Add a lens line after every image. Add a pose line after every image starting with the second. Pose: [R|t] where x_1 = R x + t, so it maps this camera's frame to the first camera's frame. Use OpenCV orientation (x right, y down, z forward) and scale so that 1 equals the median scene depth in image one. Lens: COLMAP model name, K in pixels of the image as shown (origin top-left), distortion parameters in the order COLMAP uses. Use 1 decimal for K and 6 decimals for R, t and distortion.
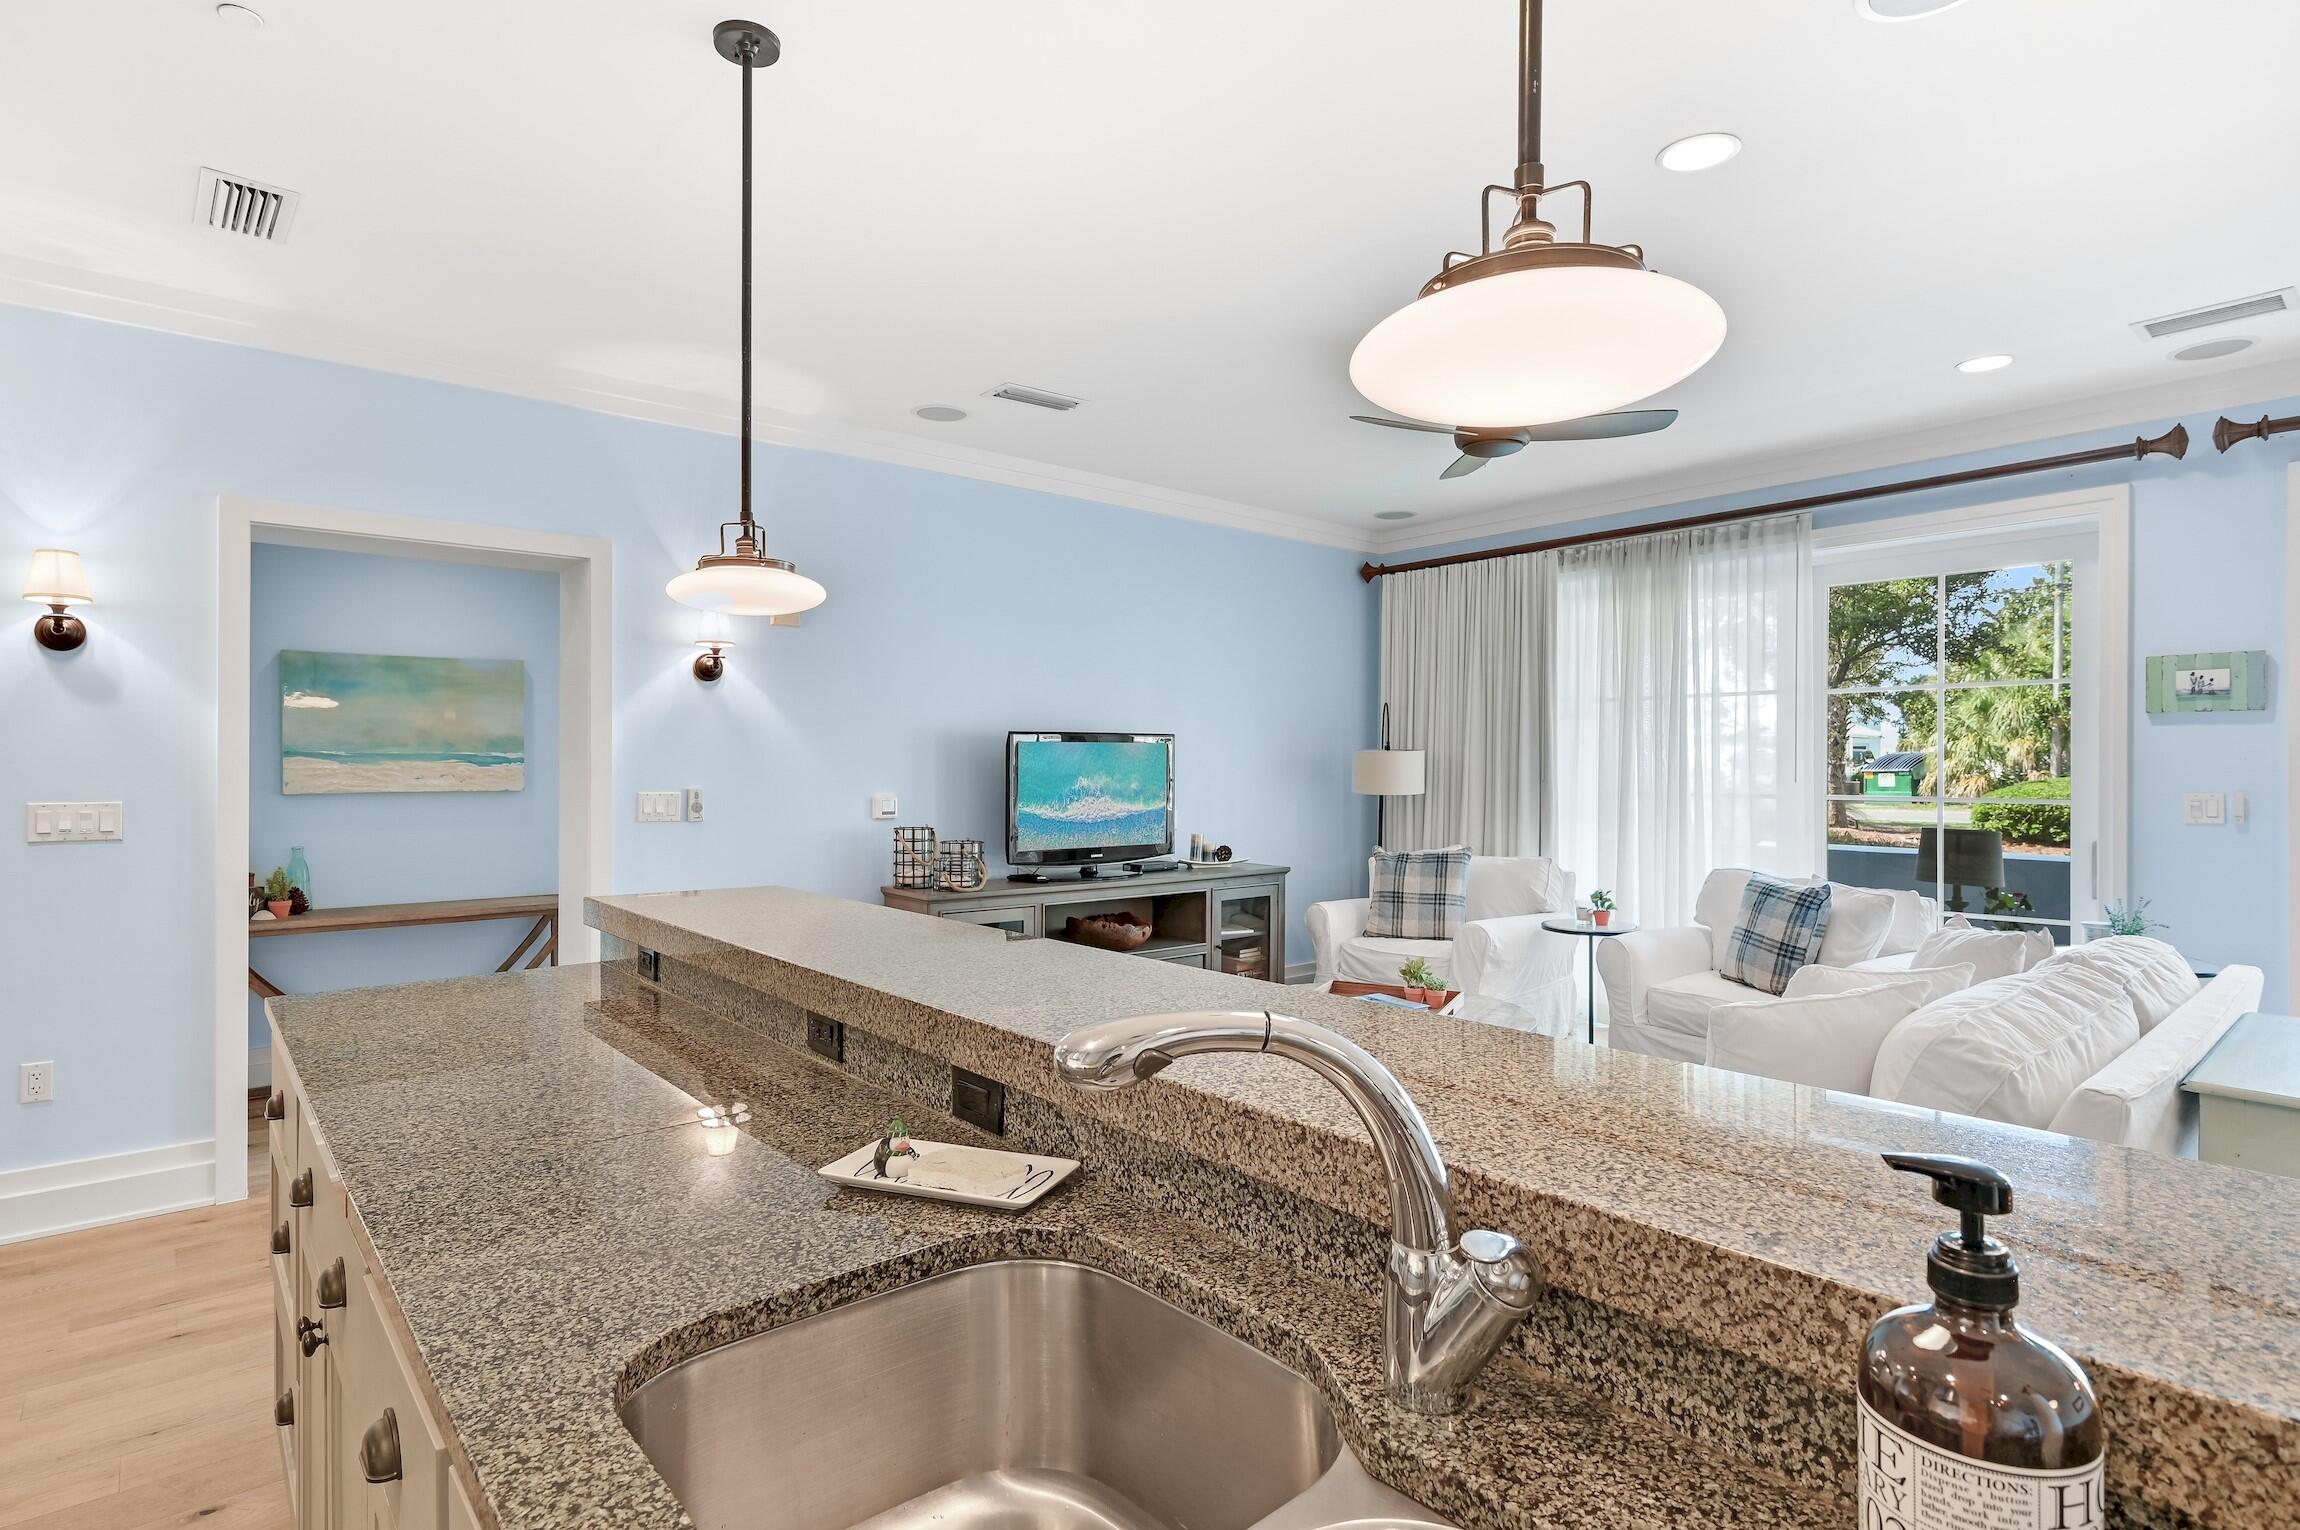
lens RADIAL K [[1166.3, 0, 1145.8], [0, 1166.3, 774.6], [0, 0, 1]] dist [0.000176, 0.000162]
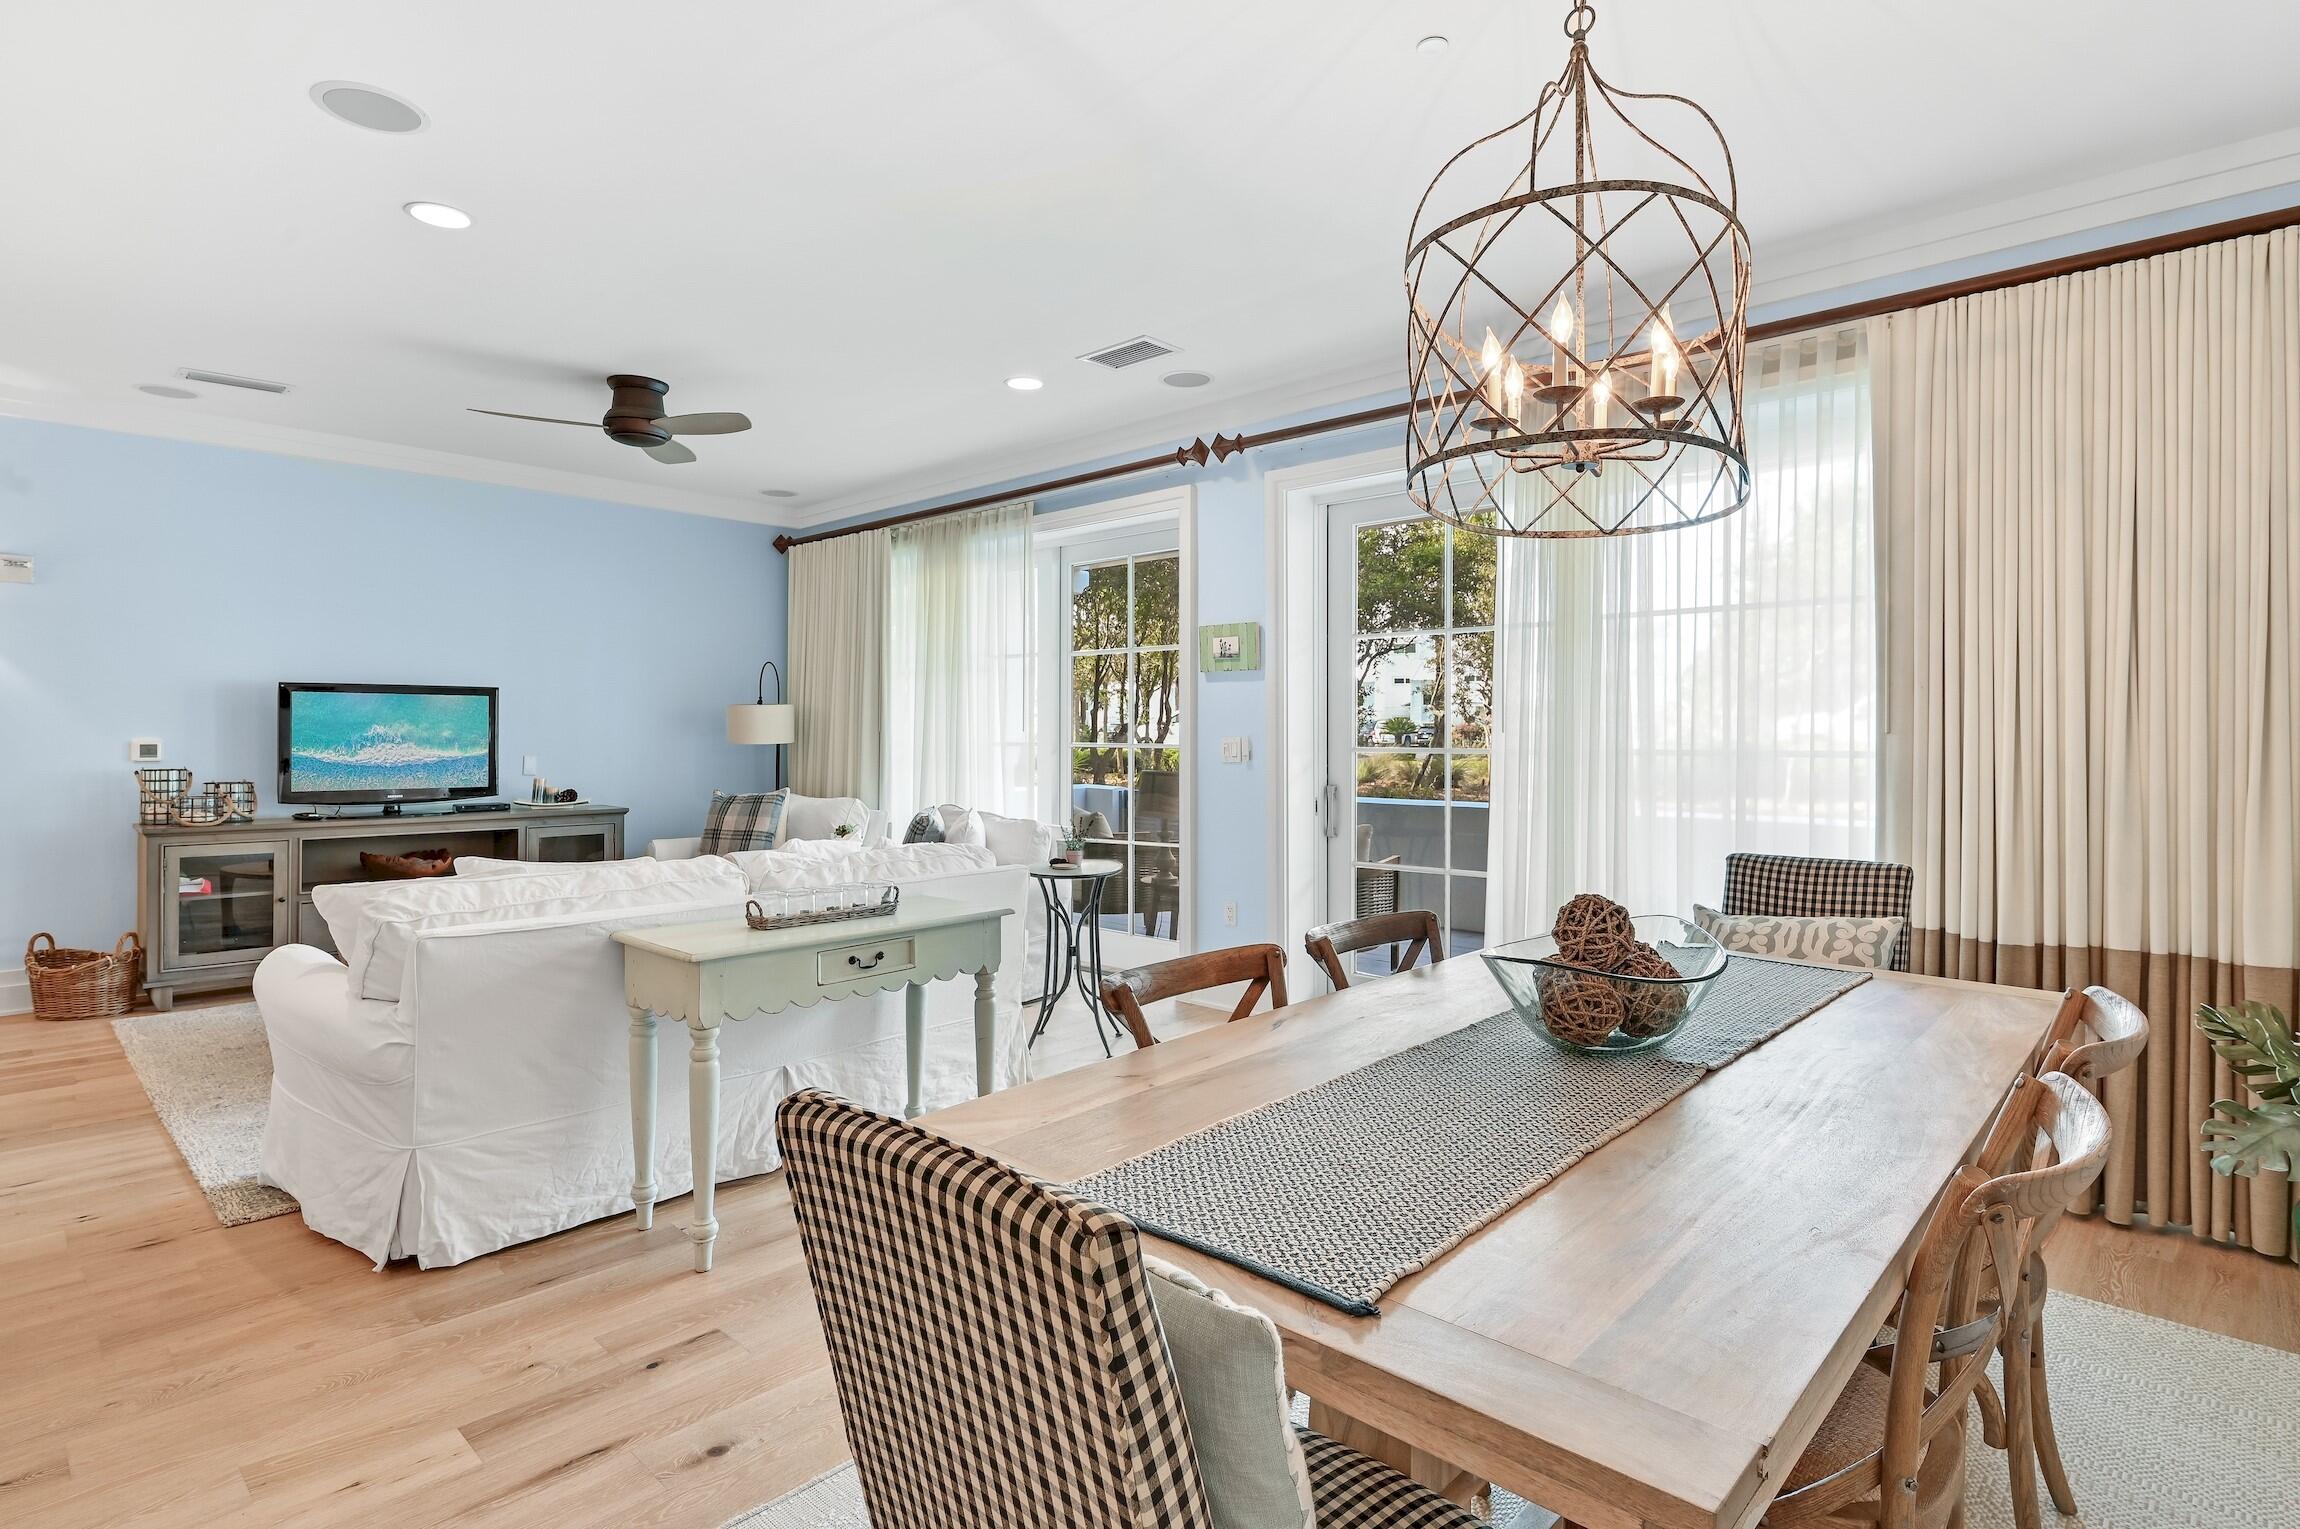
lens RADIAL K [[1159.0, 0, 1156.3], [0, 1159.0, 728.7], [0, 0, 1]] dist [0.003217, 0.000441]
pose [[0.994160, 0.003018, 0.107878, 0.565368], [-0.001857, 0.999939, -0.010861, 0.016569], [-0.107904, 0.010597, 0.994105, -0.169433]]
